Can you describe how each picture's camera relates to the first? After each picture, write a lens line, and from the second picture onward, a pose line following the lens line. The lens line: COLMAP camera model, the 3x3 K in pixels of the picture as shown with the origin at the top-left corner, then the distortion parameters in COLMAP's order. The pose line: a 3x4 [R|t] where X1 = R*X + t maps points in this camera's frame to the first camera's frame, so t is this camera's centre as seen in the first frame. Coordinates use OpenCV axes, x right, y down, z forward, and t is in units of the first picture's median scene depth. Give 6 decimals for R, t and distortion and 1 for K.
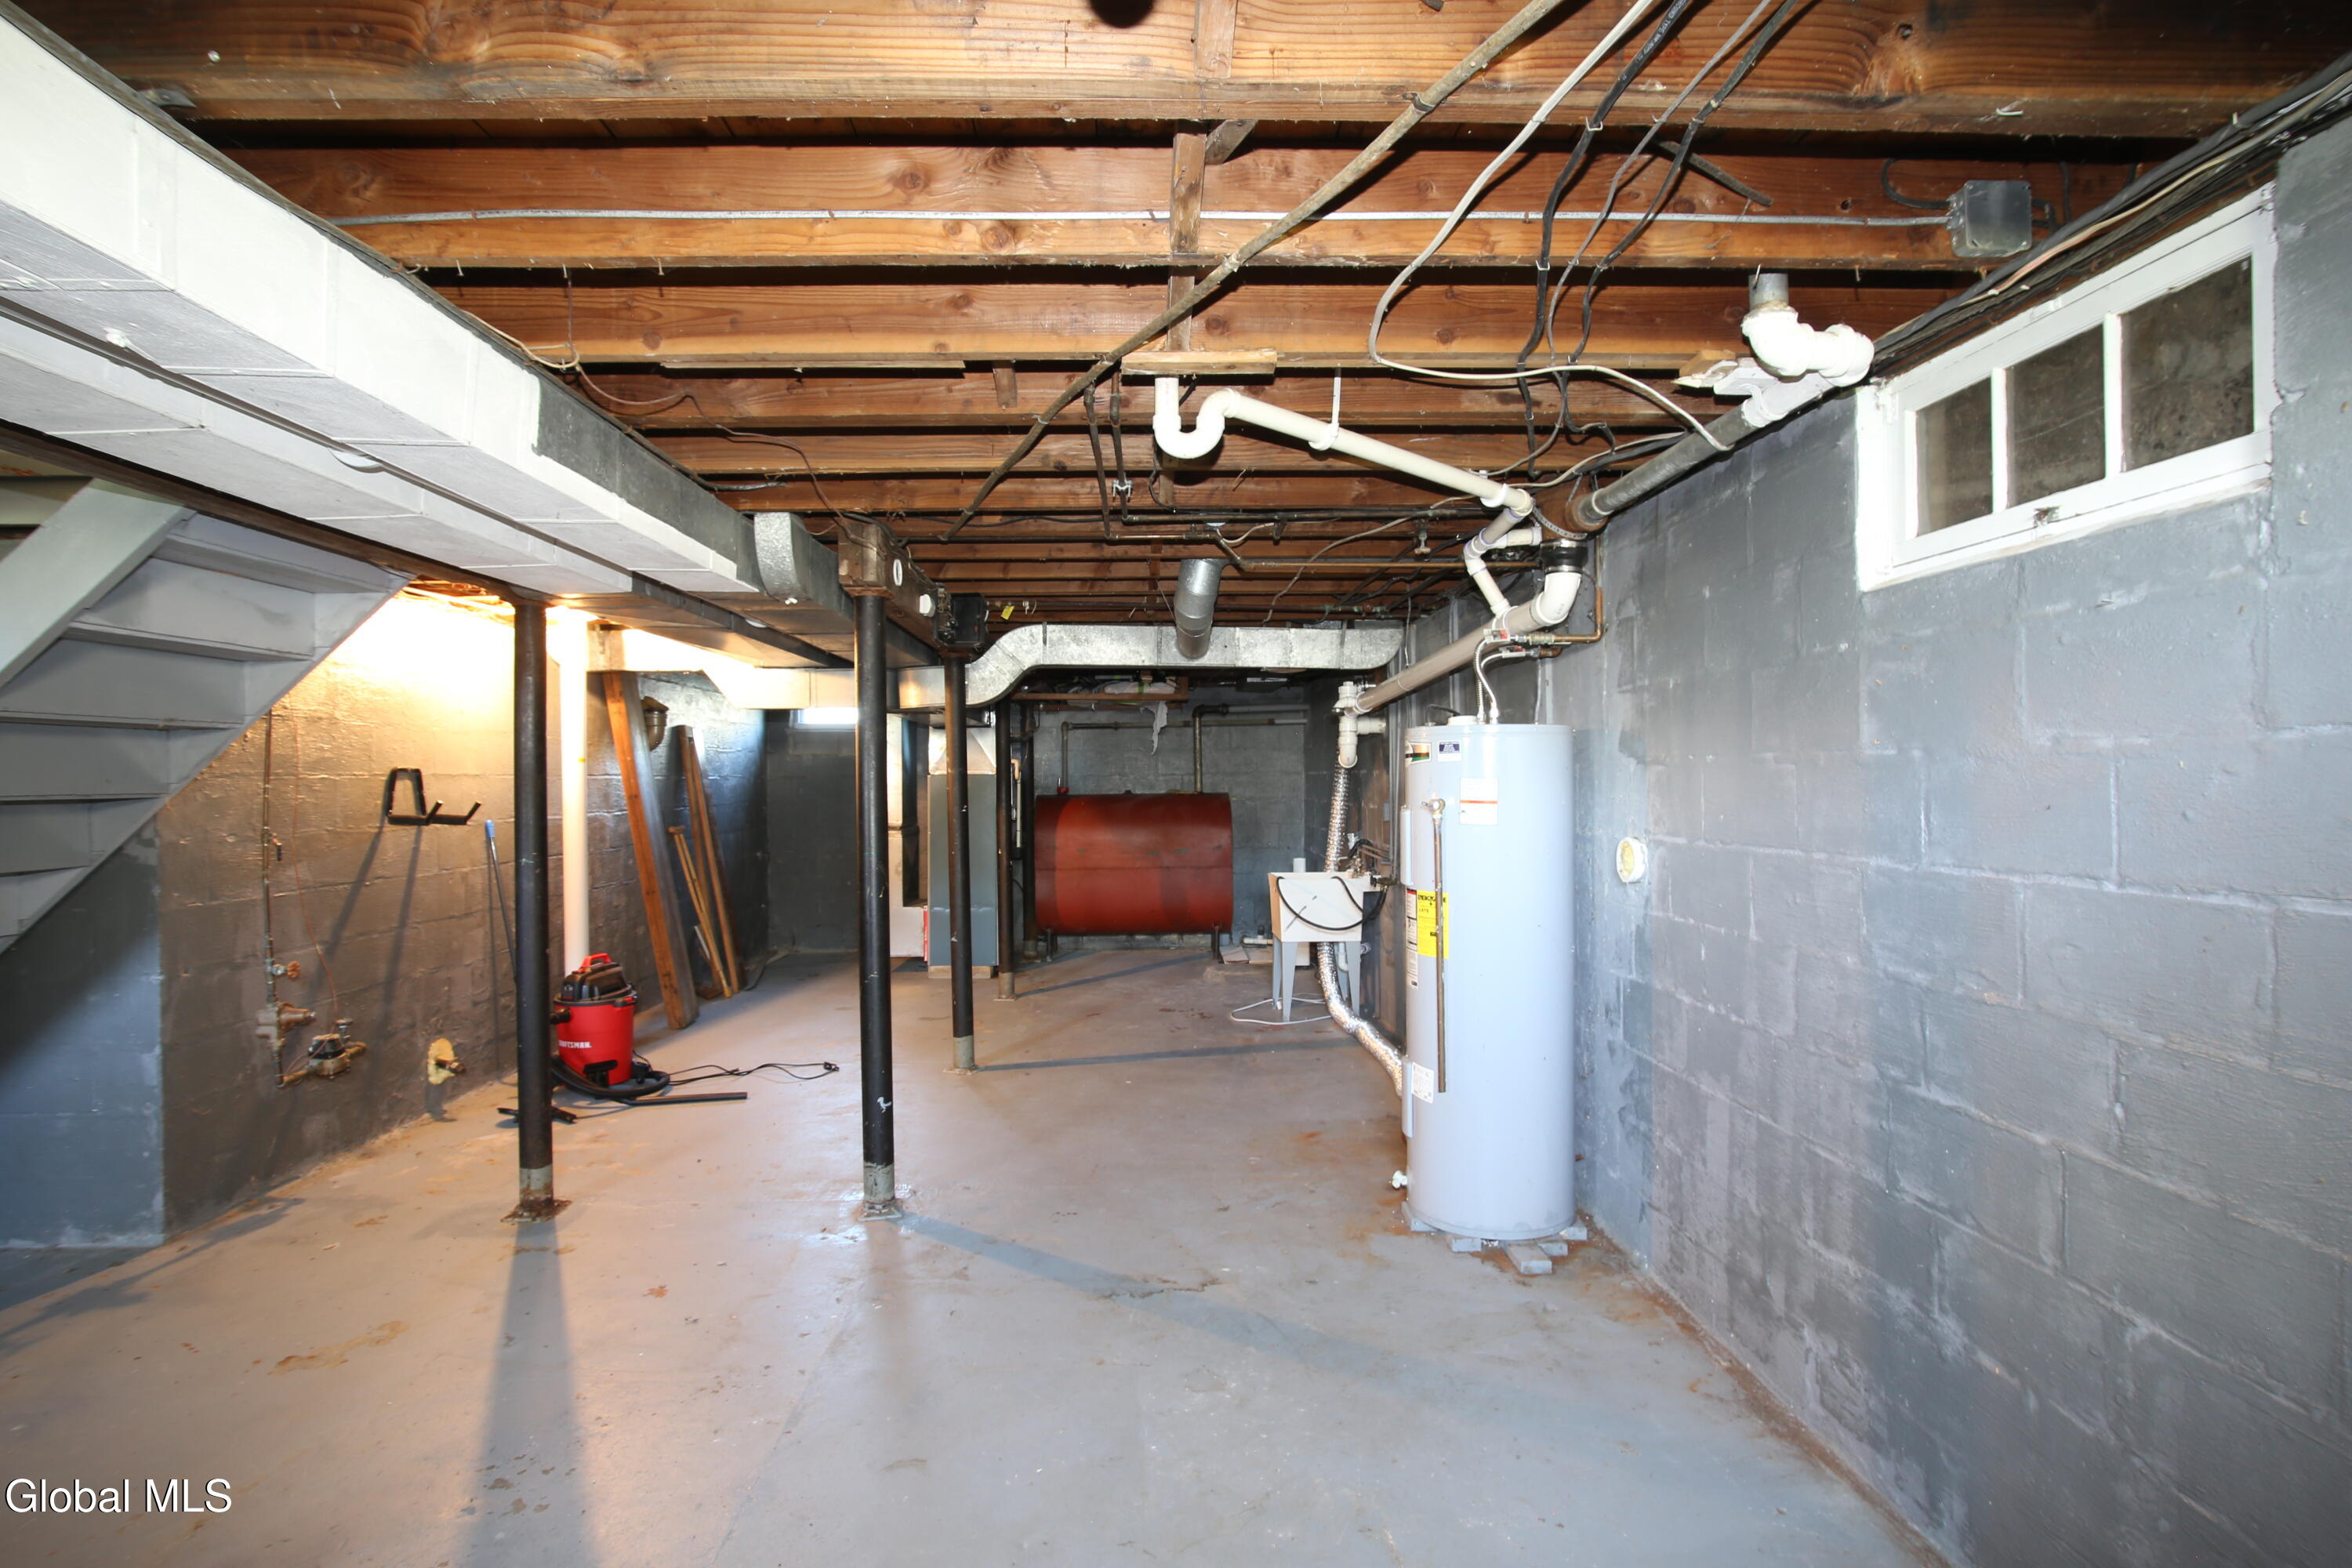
lens RADIAL K [[1151.1, 0, 1175.6], [0, 1151.1, 789.4], [0, 0, 1]] dist [-0.057166, 0.021980]
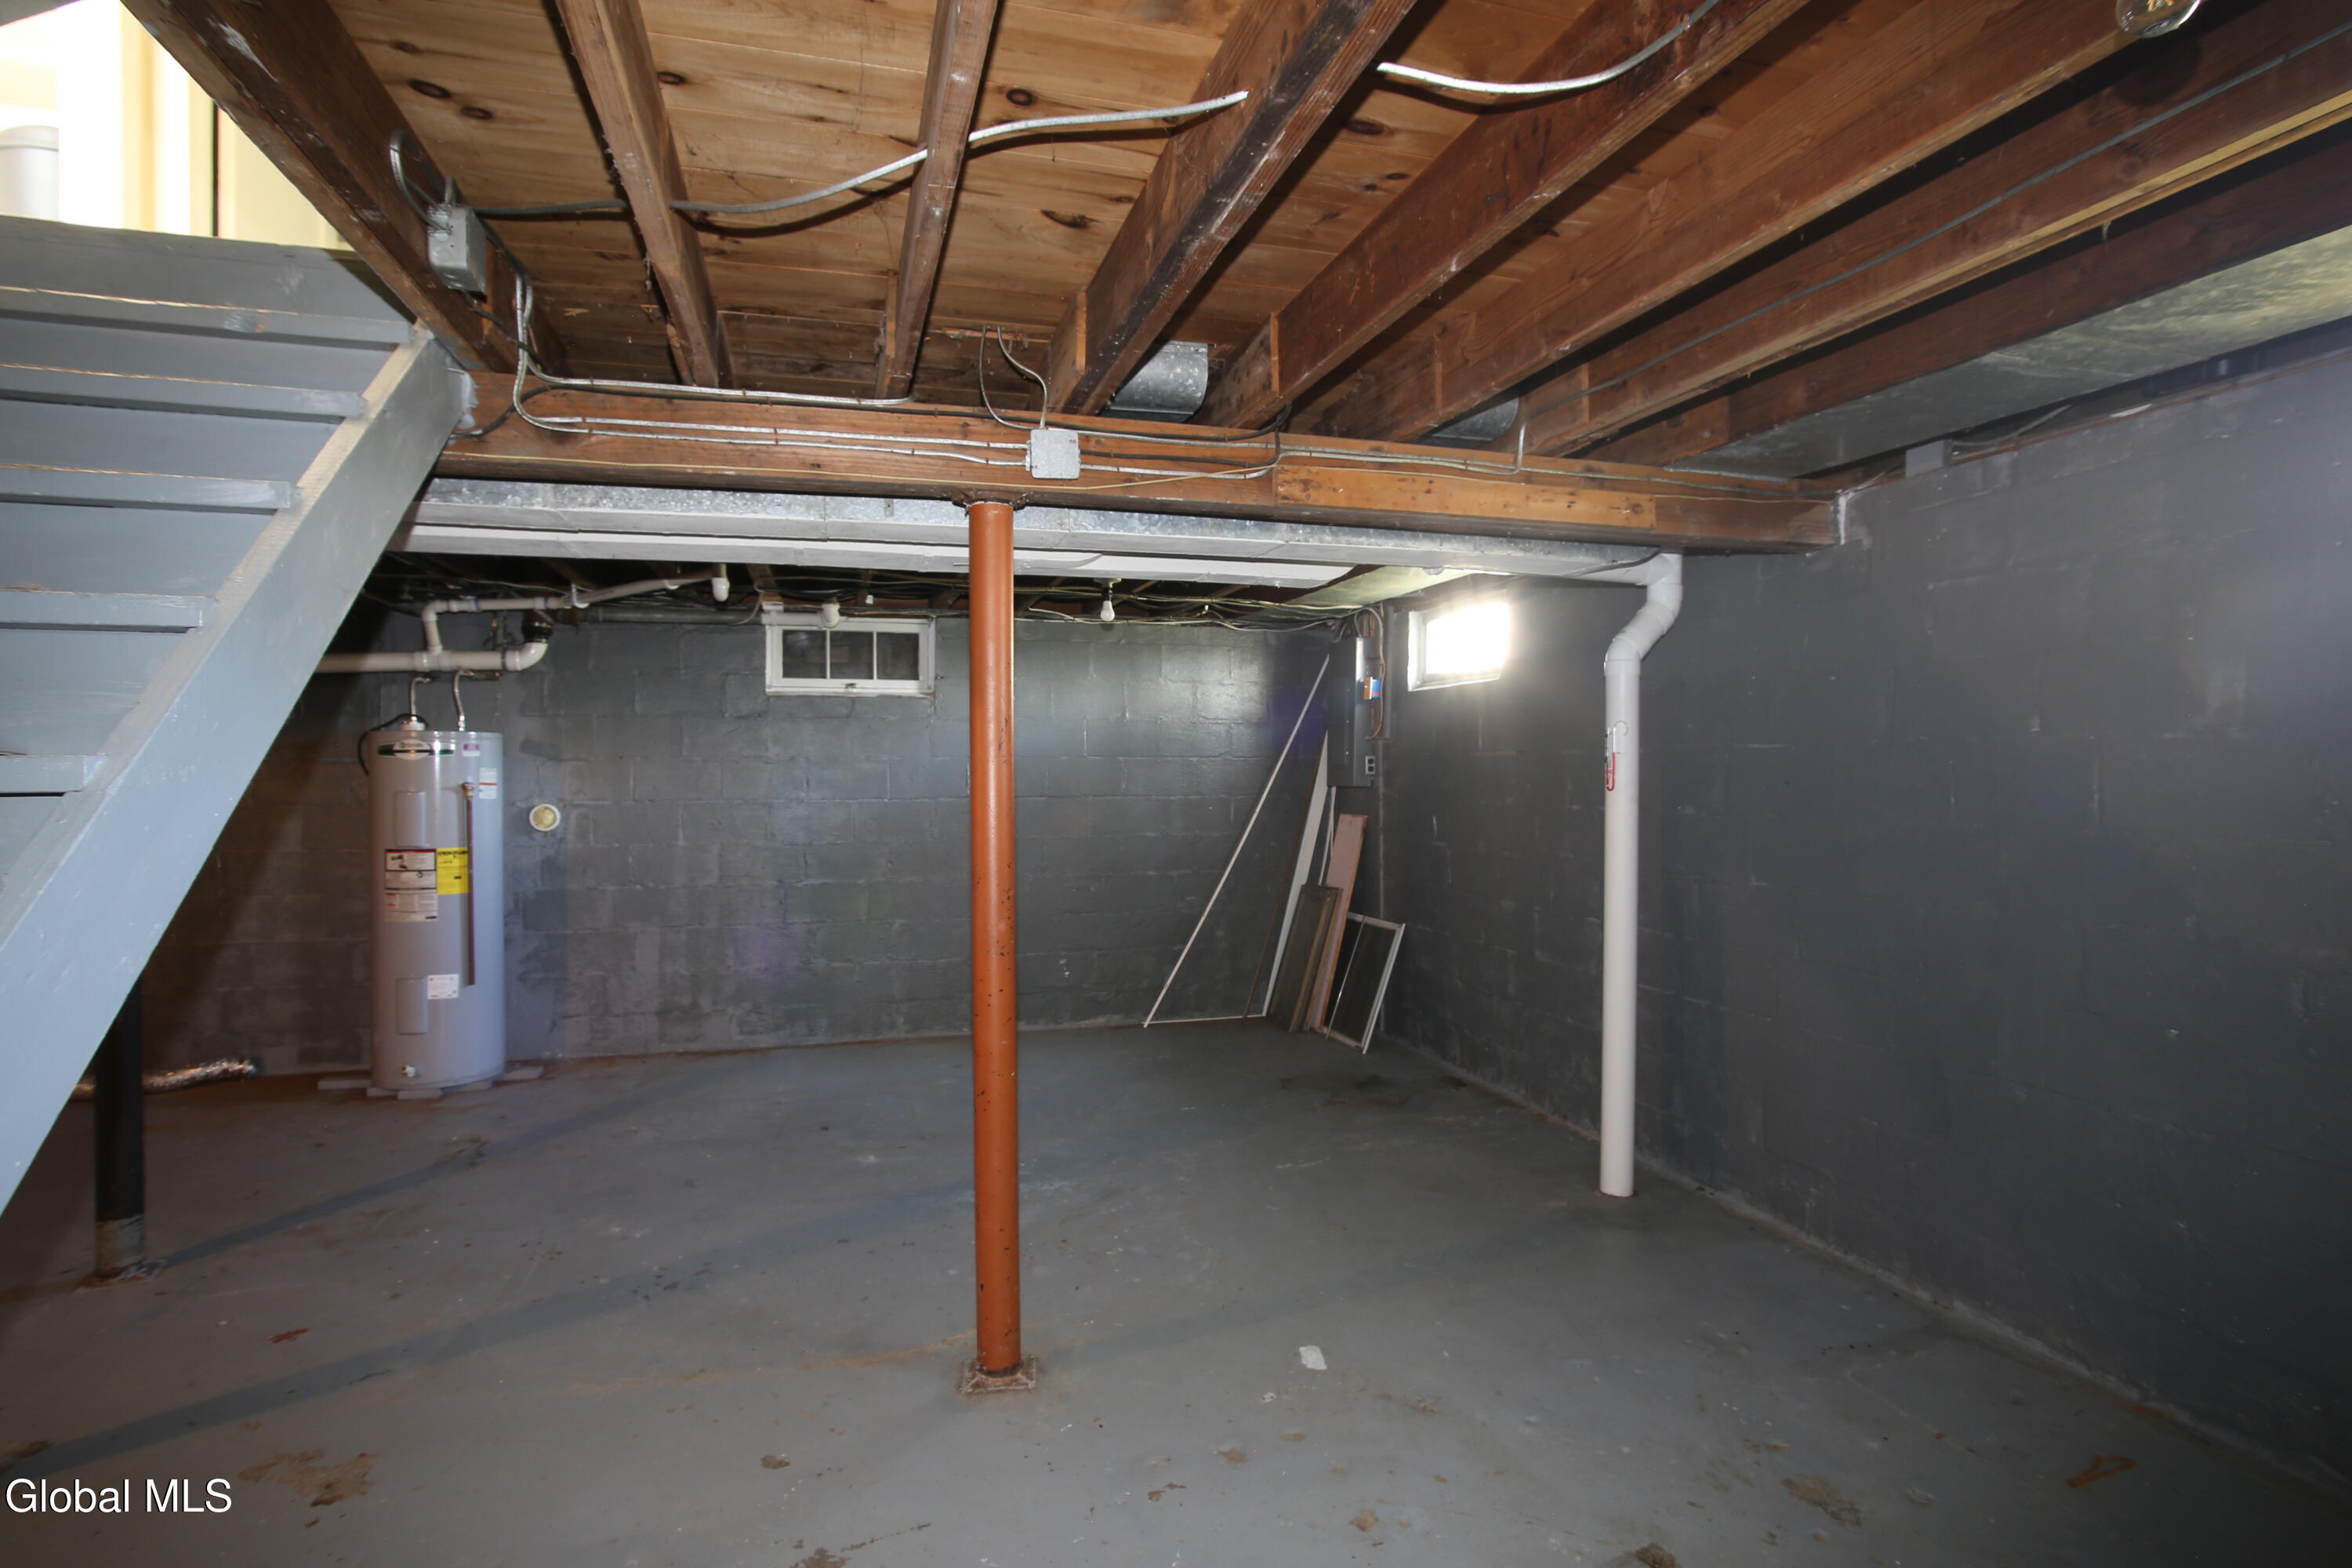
lens RADIAL K [[1151.1, 0, 1174.8], [0, 1151.1, 781.0], [0, 0, 1]] dist [-0.057166, 0.021980]
pose [[-0.234428, -0.011226, 0.972069, -1.879826], [0.008236, 0.999874, 0.013534, -0.008902], [-0.972099, 0.011179, -0.234306, 0.641420]]
